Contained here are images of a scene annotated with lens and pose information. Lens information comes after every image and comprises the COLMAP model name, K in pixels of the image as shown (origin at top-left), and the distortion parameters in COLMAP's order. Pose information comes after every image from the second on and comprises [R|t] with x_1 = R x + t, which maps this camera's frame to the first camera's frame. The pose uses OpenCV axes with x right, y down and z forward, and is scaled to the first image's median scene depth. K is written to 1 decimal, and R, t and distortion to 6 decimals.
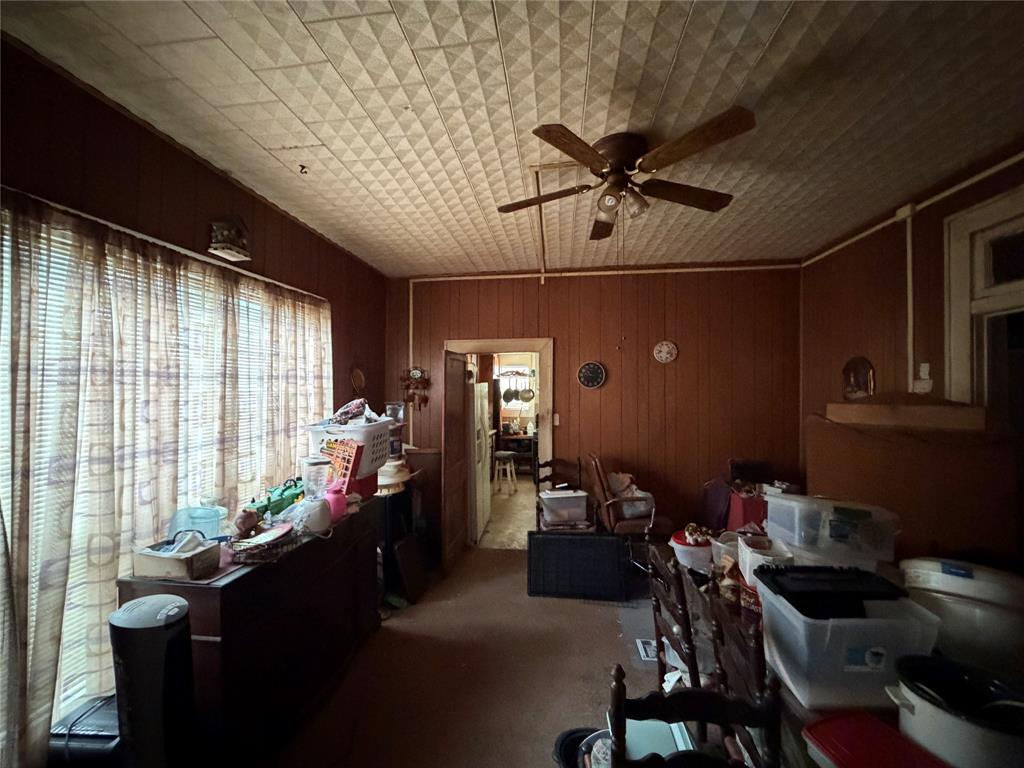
lens RADIAL K [[408.4, 0, 507.9], [0, 408.4, 383.2], [0, 0, 1]] dist [-0.001359, 0.000635]
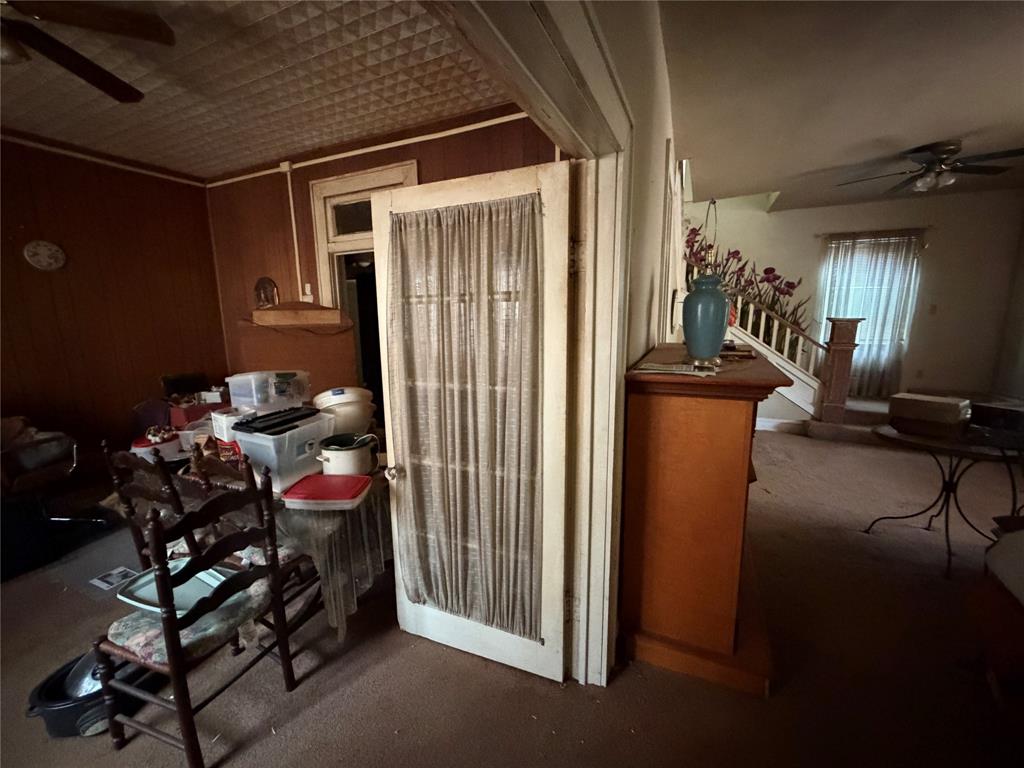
lens RADIAL K [[408.4, 0, 507.9], [0, 408.4, 383.2], [0, 0, 1]] dist [-0.001359, 0.000635]
pose [[0.305073, -0.171786, 0.936707, -0.242027], [0.002344, 0.983729, 0.179646, 0.053776], [-0.952326, -0.052609, 0.300512, -0.177633]]
